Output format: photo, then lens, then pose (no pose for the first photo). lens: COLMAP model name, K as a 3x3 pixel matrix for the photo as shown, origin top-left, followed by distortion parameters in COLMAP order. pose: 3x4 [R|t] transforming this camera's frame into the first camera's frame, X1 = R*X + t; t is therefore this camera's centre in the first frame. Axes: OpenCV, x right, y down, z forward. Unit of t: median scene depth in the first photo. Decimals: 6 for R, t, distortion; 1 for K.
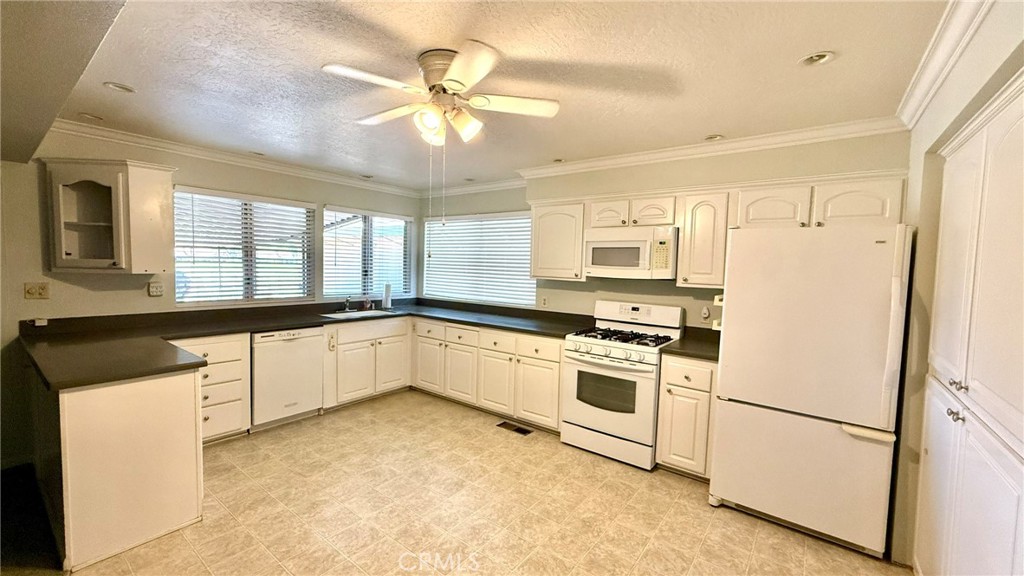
lens RADIAL K [[409.0, 0, 510.8], [0, 409.0, 285.9], [0, 0, 1]] dist [0.003620, 0.000545]
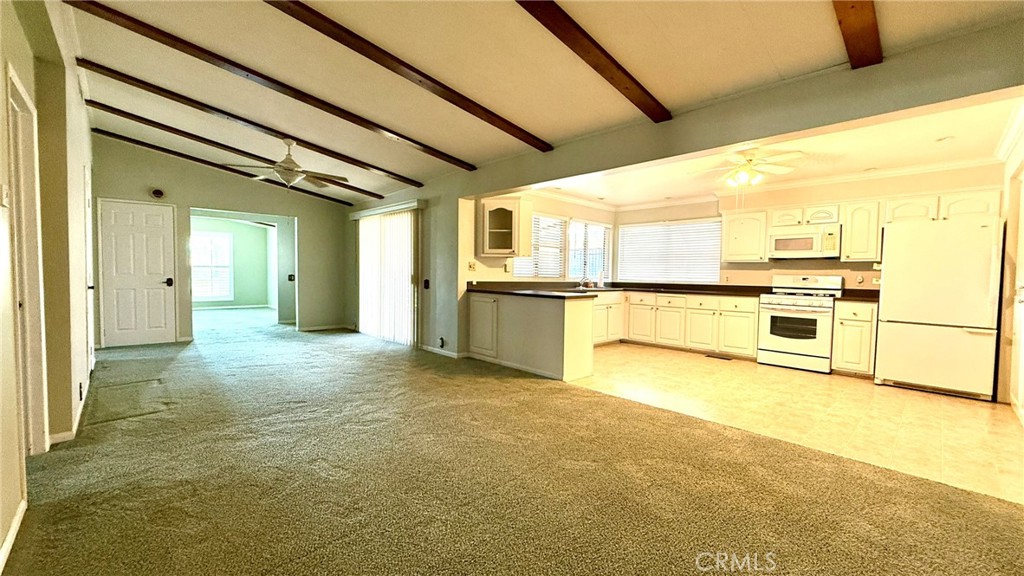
lens RADIAL K [[409.0, 0, 514.7], [0, 409.0, 285.3], [0, 0, 1]] dist [0.003620, 0.000545]
pose [[0.988631, -0.005488, -0.150260, -0.618972], [0.001283, 0.999605, -0.028072, 0.140308], [0.150354, 0.027560, 0.988248, -0.773532]]
